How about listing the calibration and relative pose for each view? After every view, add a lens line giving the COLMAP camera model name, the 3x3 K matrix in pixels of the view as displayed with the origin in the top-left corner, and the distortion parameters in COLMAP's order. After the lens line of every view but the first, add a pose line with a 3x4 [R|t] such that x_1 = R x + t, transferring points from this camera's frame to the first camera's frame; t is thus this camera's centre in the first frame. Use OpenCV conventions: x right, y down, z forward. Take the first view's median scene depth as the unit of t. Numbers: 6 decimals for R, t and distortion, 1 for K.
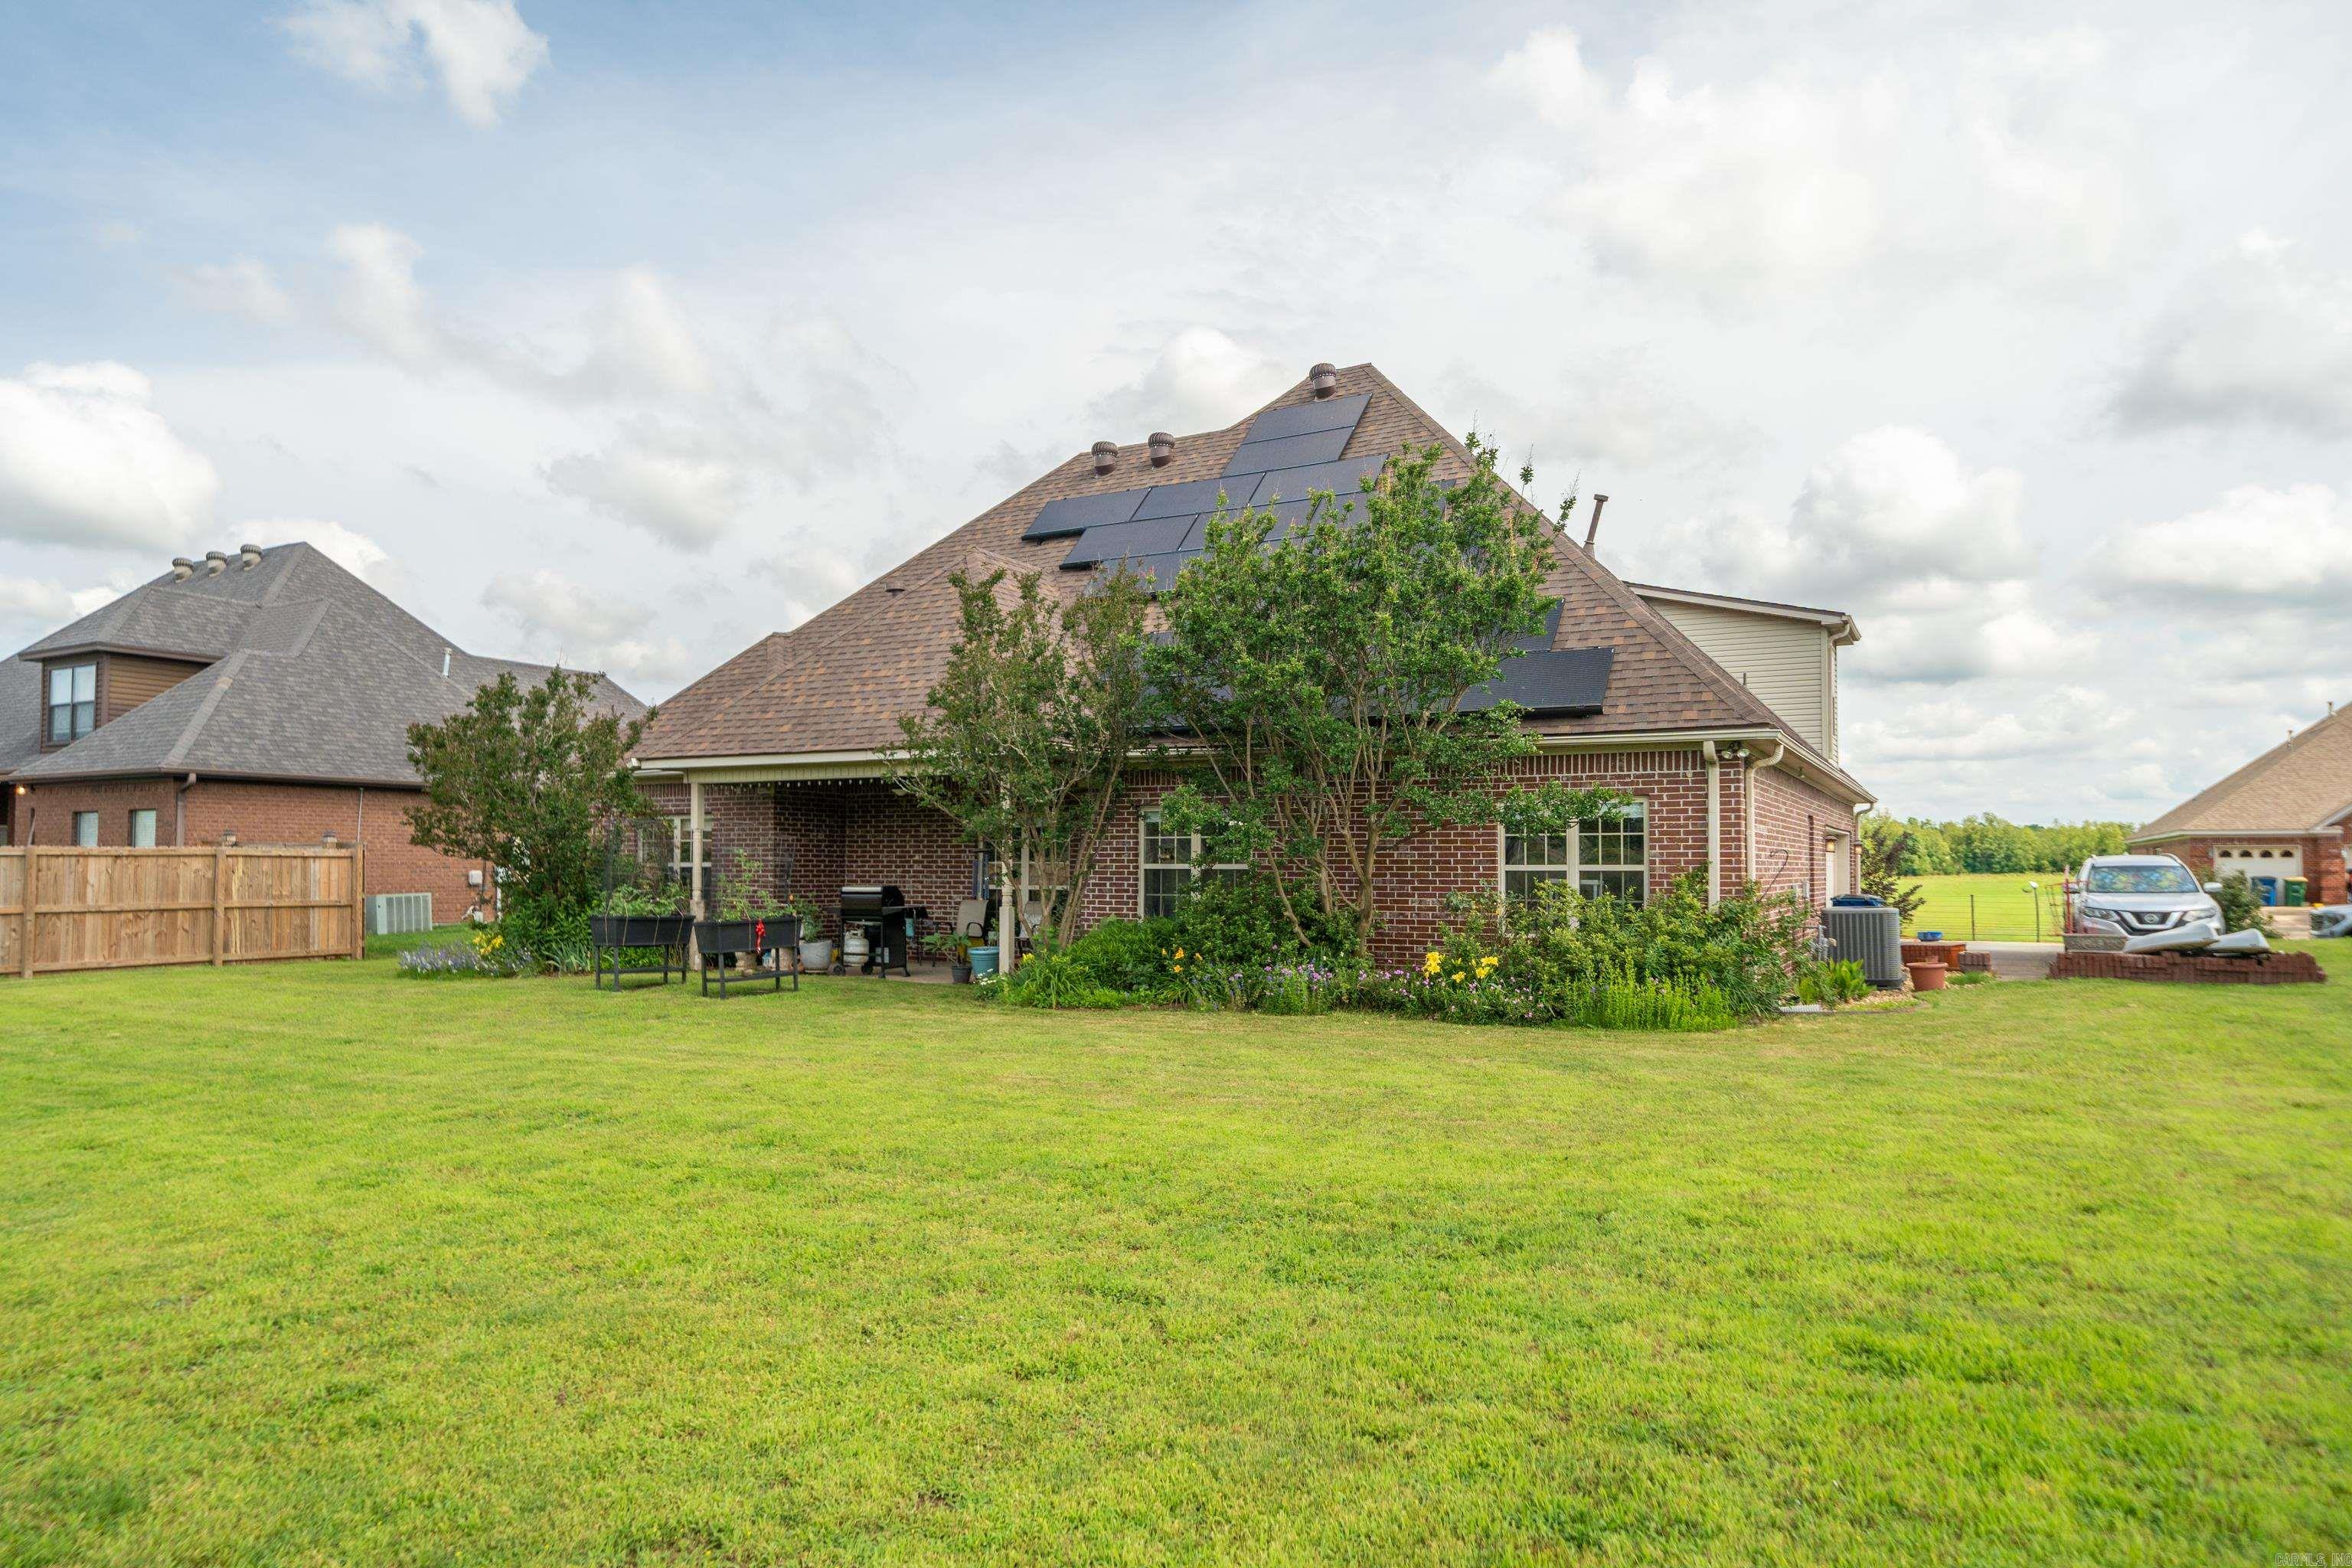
lens RADIAL K [[1492.4, 0, 1178.7], [0, 1492.4, 786.7], [0, 0, 1]] dist [0.000972, -0.000335]
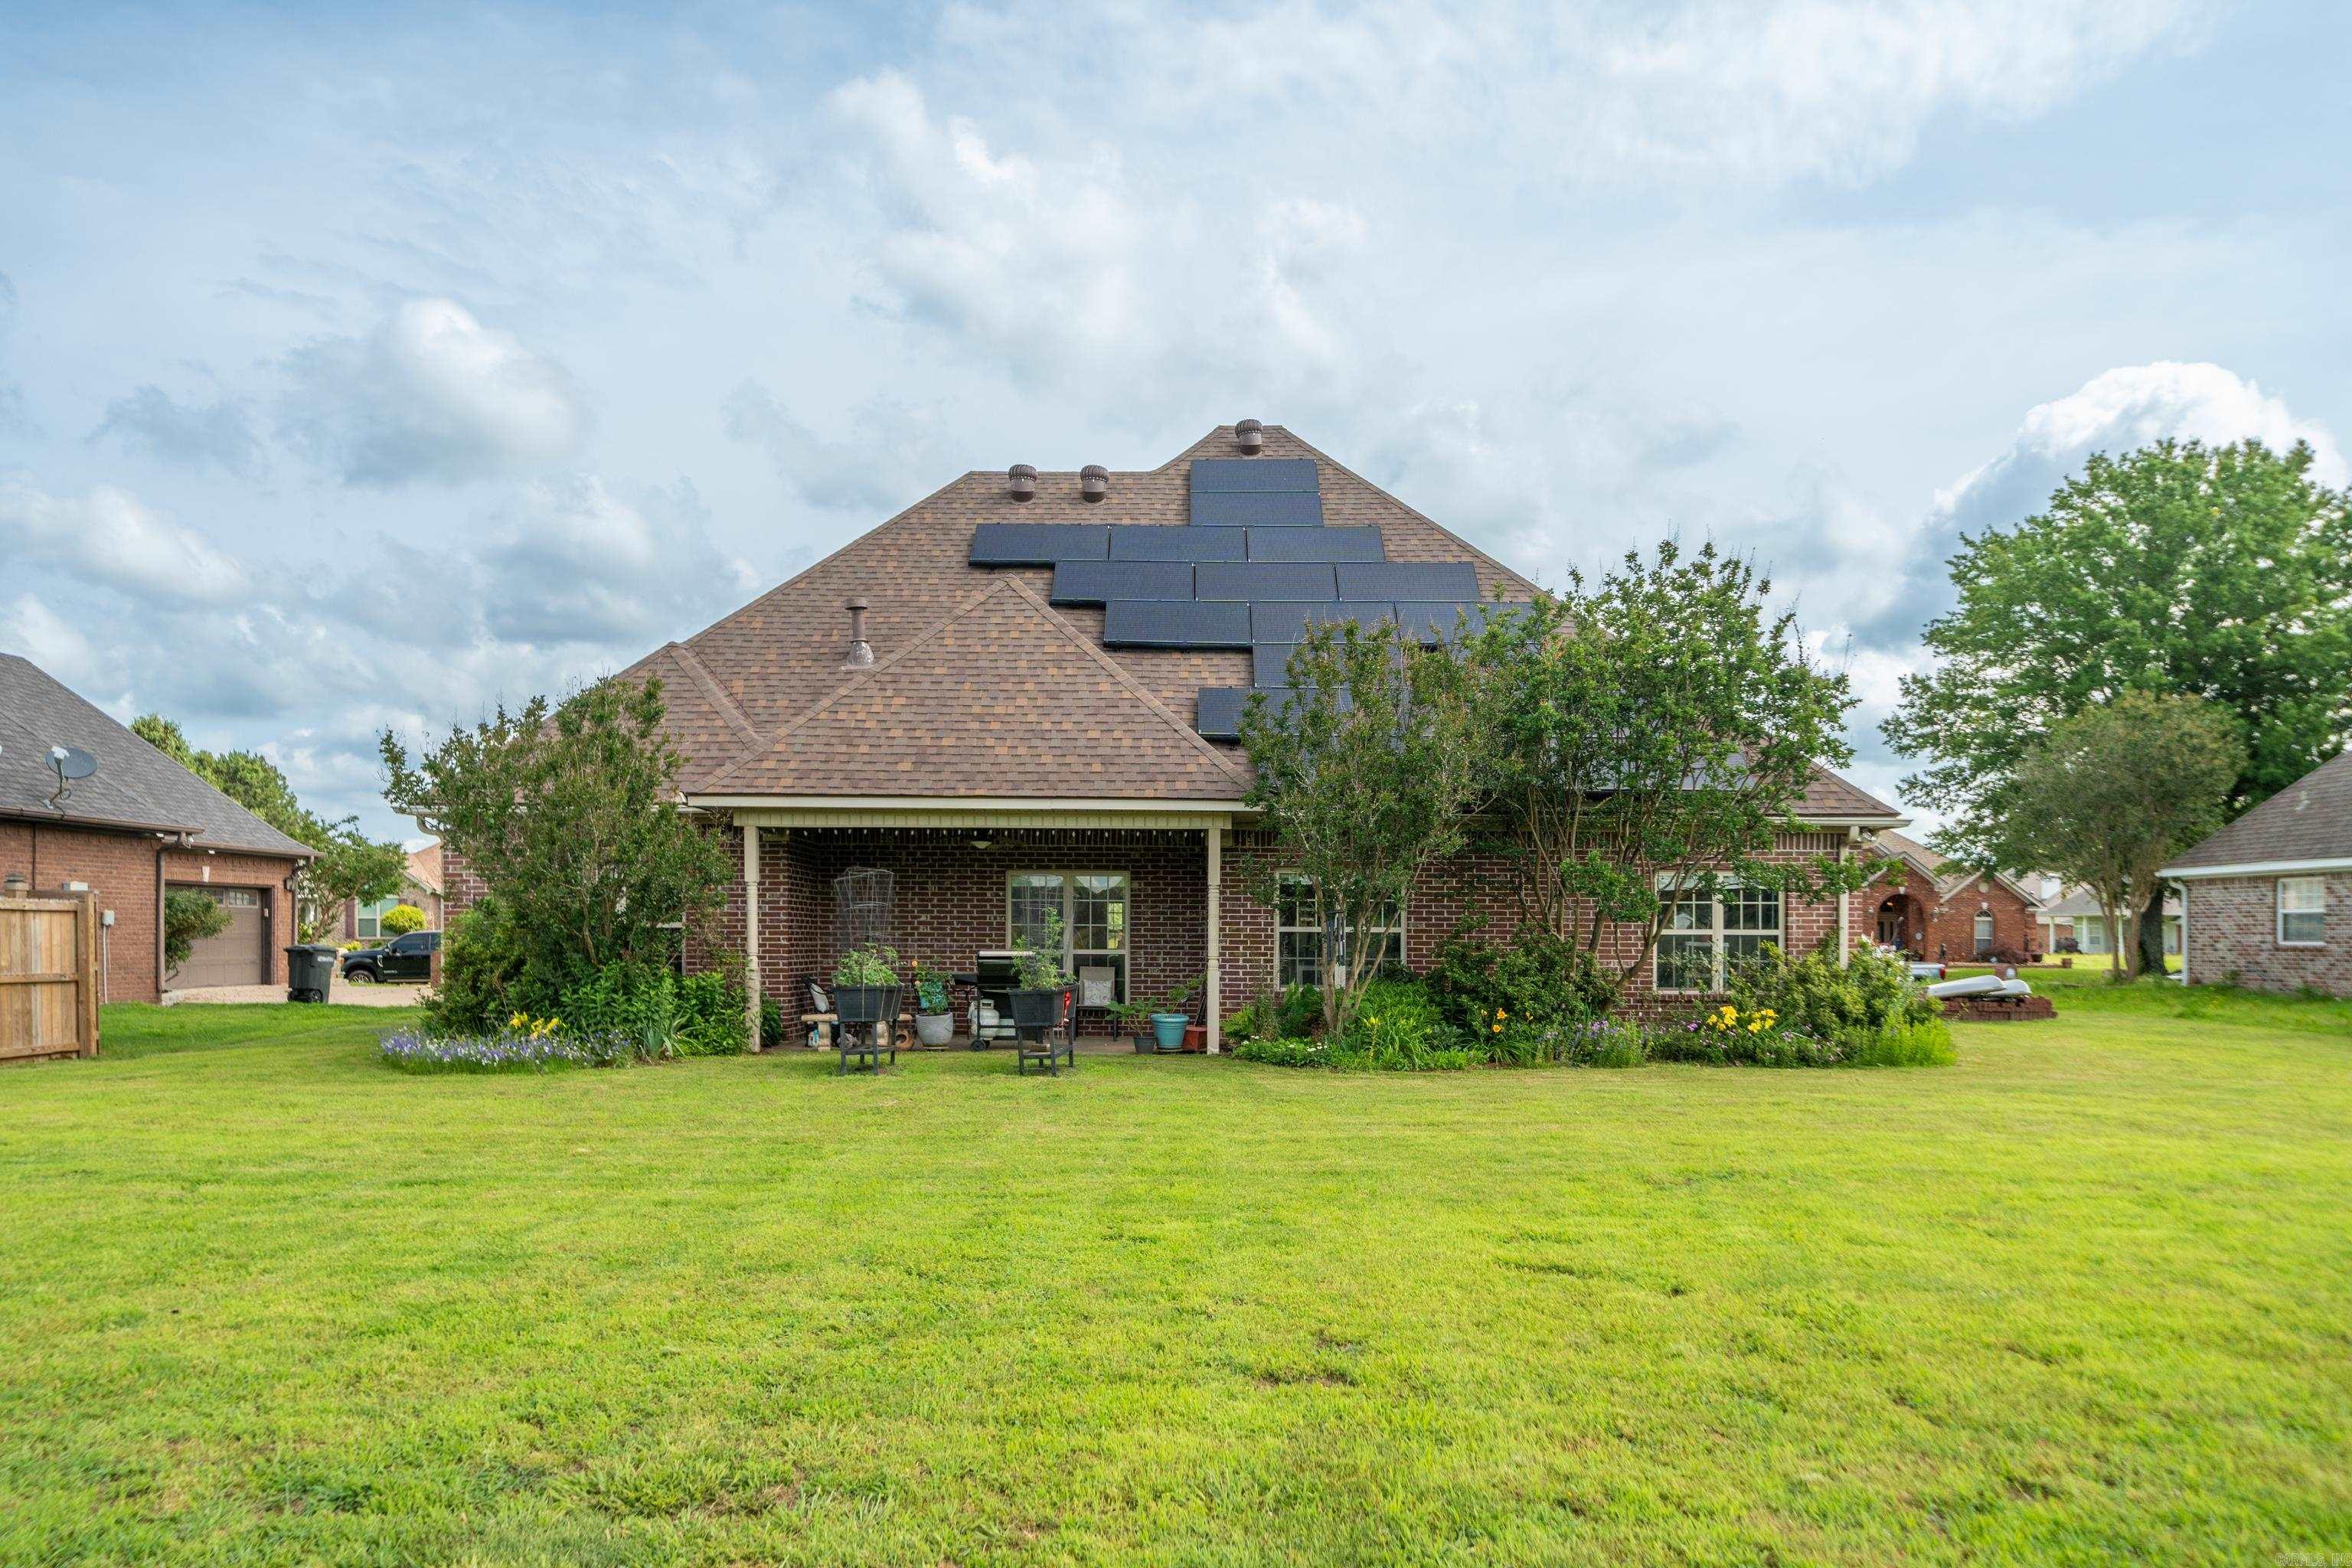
lens RADIAL K [[1545.0, 0, 1198.7], [0, 1545.0, 948.7], [0, 0, 1]] dist [0.011088, 0.003259]
pose [[0.870973, -0.001626, 0.491329, -0.477983], [-0.029687, 0.997993, 0.055928, 0.009115], [-0.490434, -0.063297, 0.869177, 0.121521]]
